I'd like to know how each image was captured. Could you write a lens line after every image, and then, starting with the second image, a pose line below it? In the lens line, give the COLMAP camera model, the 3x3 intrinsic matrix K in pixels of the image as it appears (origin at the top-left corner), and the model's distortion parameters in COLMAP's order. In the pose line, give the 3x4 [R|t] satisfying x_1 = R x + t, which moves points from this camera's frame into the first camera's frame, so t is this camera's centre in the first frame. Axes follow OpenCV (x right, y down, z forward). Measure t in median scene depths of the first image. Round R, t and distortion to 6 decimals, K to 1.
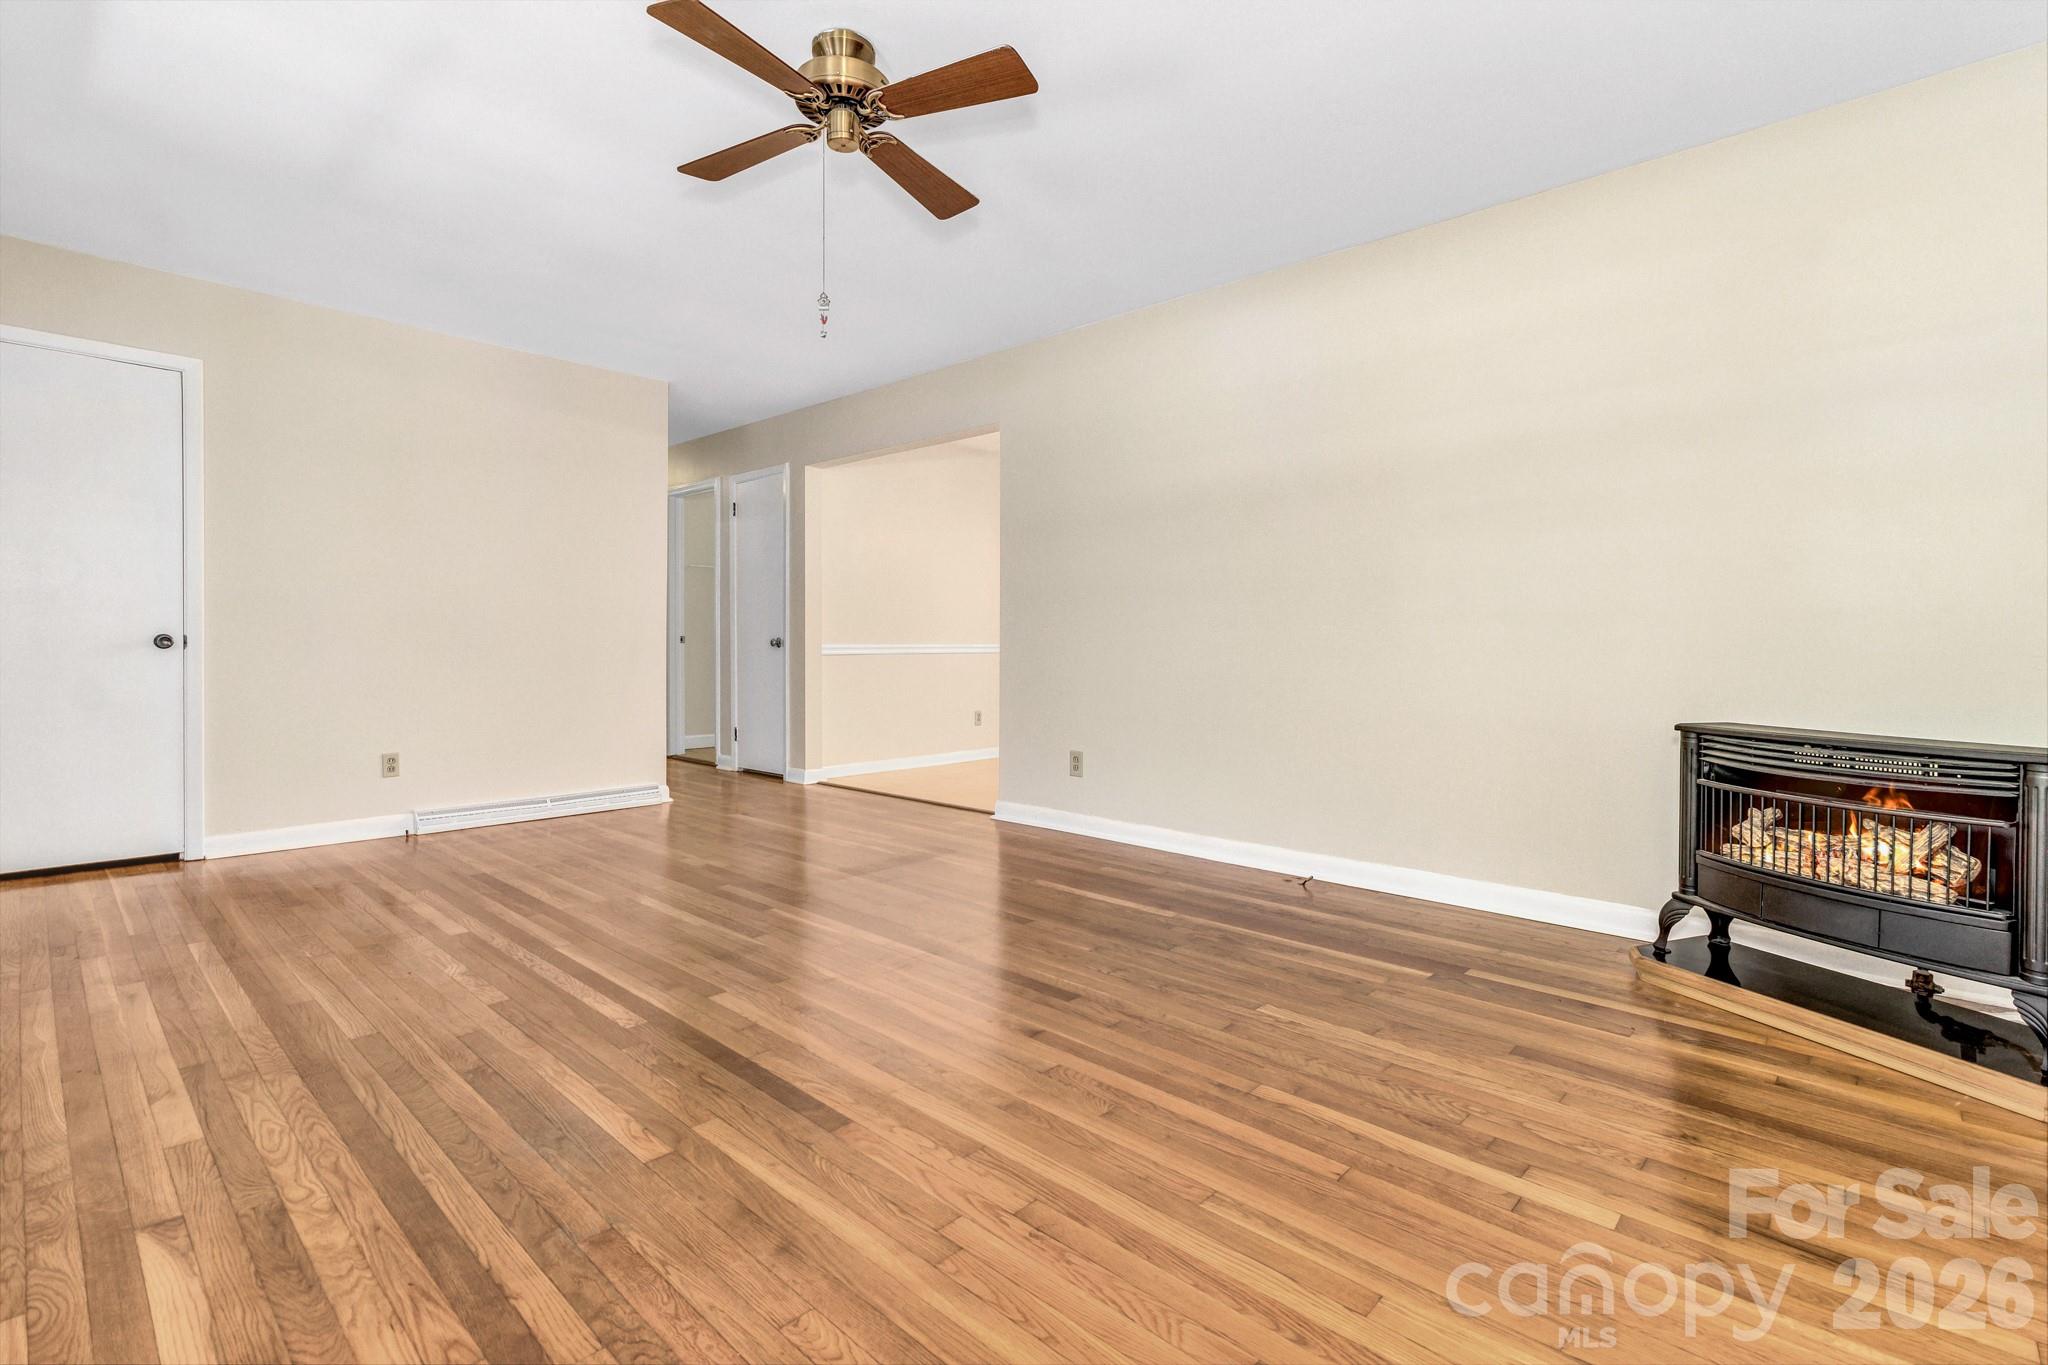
lens RADIAL K [[943.4, 0, 1013.4], [0, 943.4, 672.6], [0, 0, 1]] dist [-0.001180, -0.000995]
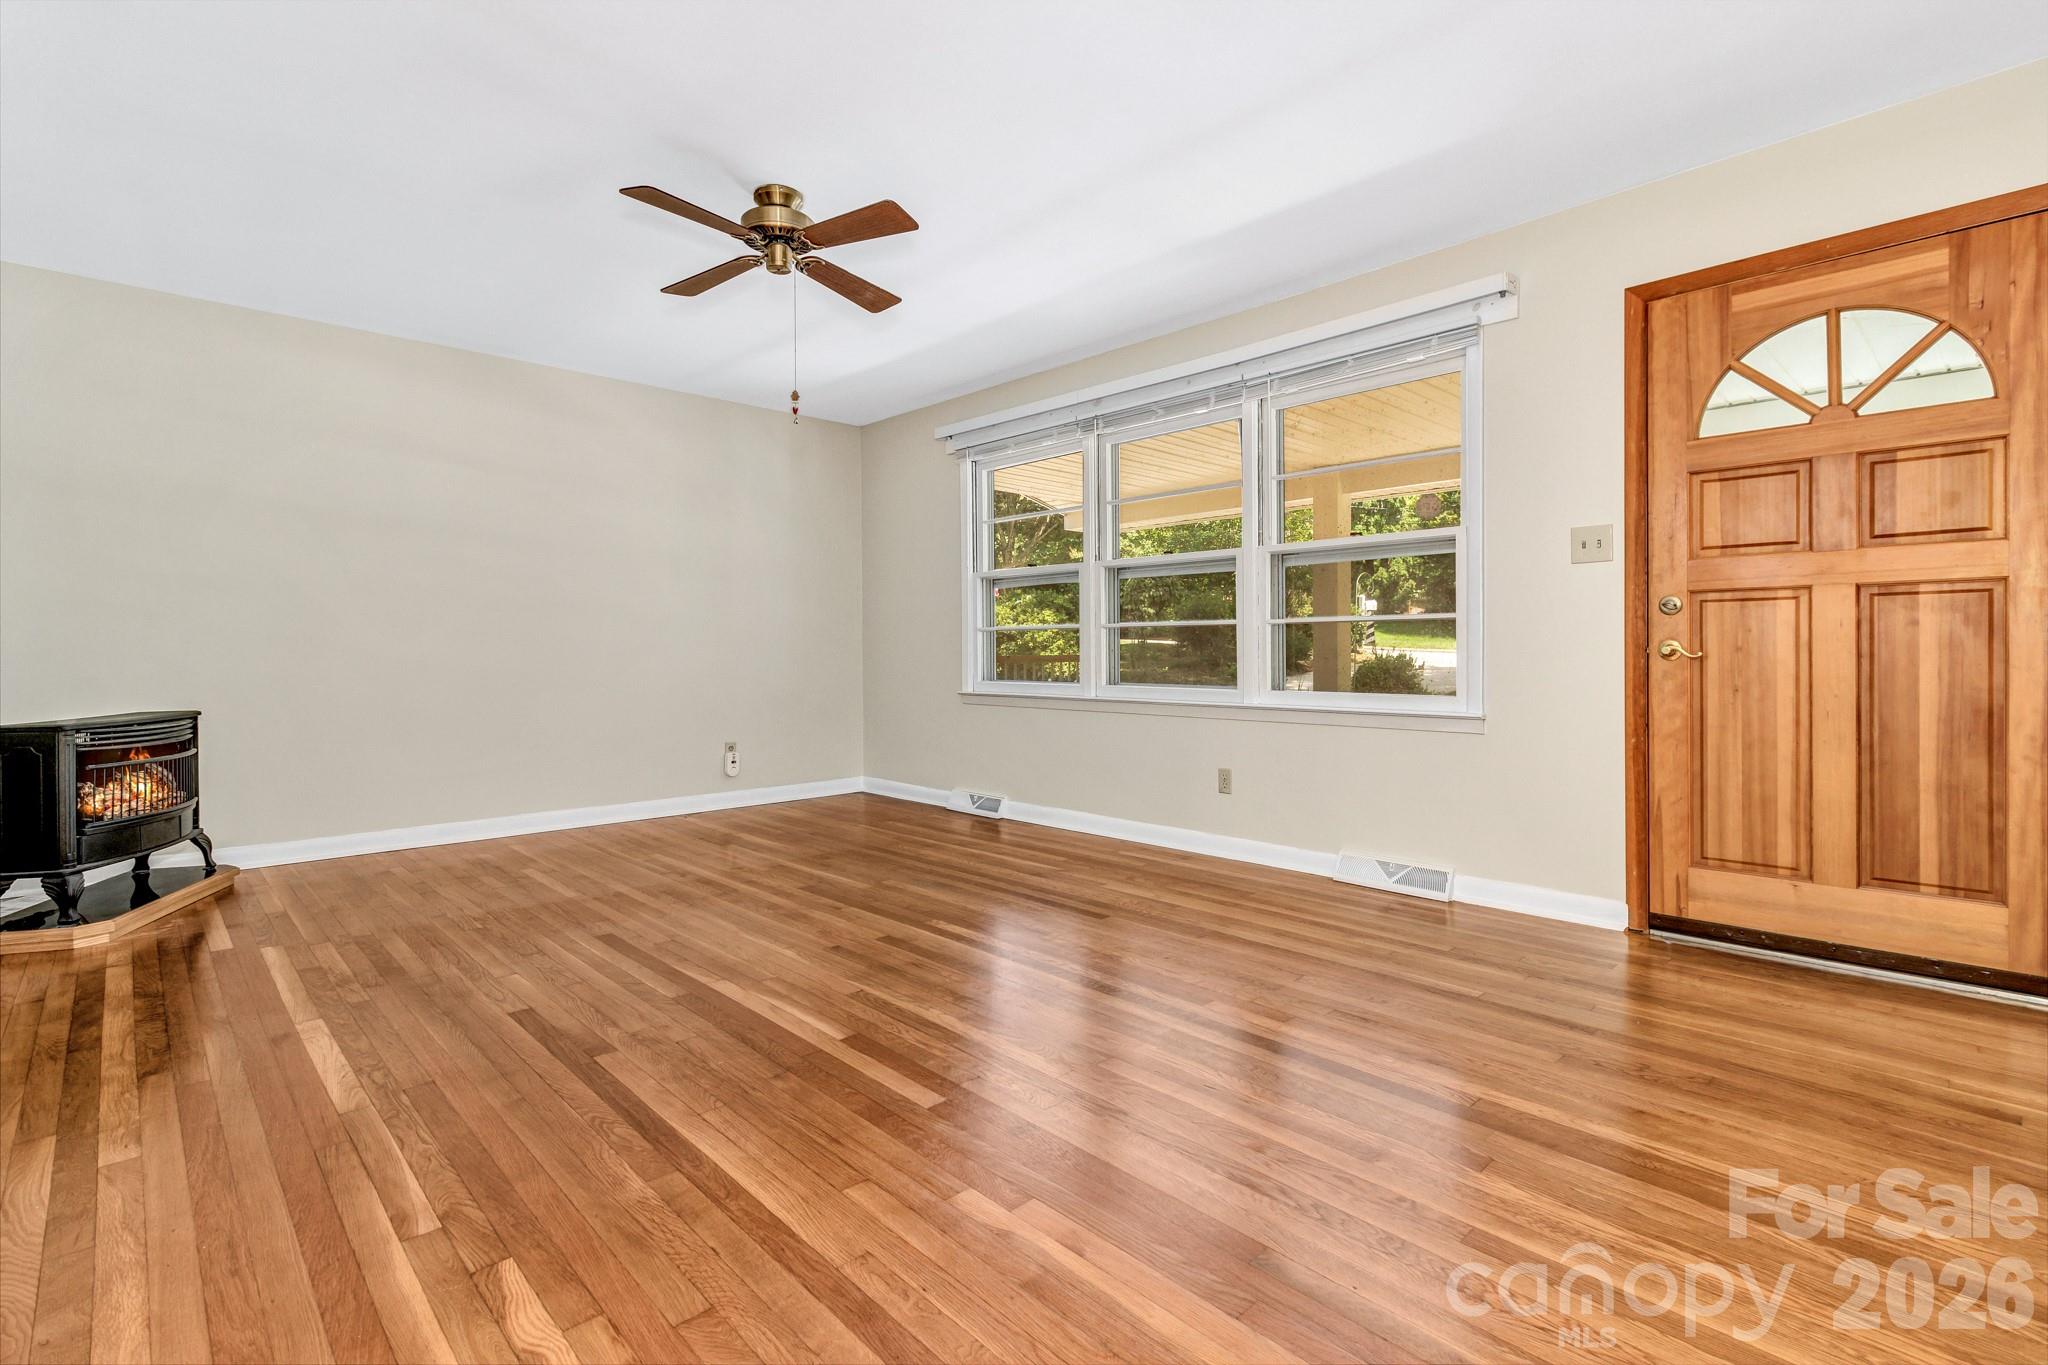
lens RADIAL K [[943.4, 0, 1010.9], [0, 943.4, 663.3], [0, 0, 1]] dist [-0.001180, -0.000995]
pose [[-0.998468, 0.000412, 0.055329, -0.562955], [0.002968, 0.998932, 0.046107, -0.077690], [-0.055251, 0.046200, -0.997403, 2.252306]]
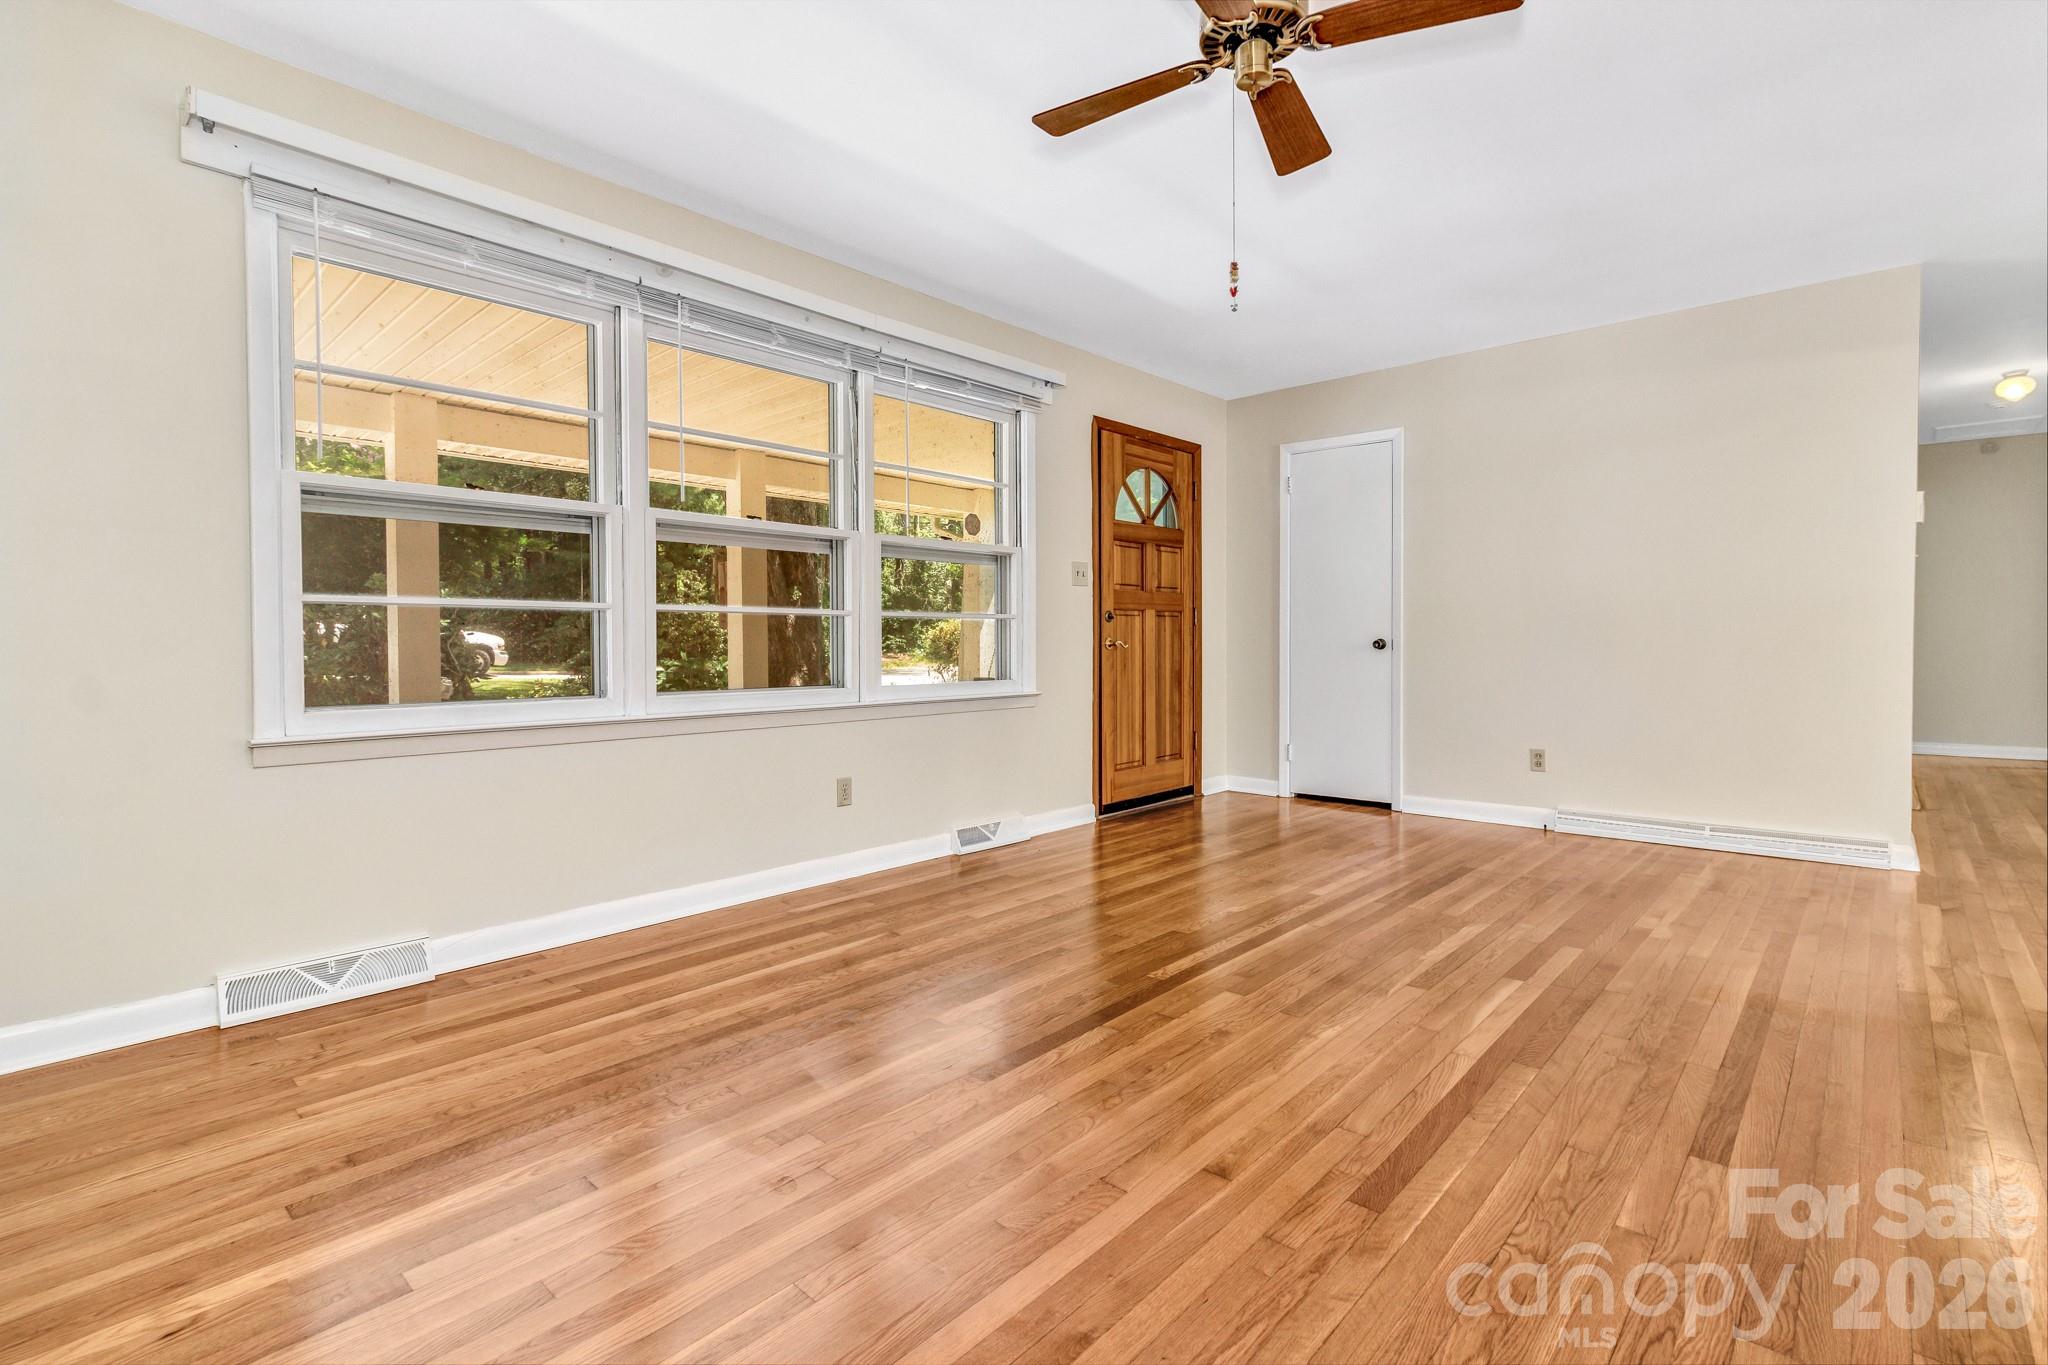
lens RADIAL K [[943.4, 0, 1045.6], [0, 943.4, 671.1], [0, 0, 1]] dist [-0.001180, -0.000995]
pose [[0.029967, 0.024891, -0.999241, 0.690282], [-0.026791, 0.999351, 0.024090, -0.022371], [0.999192, 0.026048, 0.030614, 0.770527]]
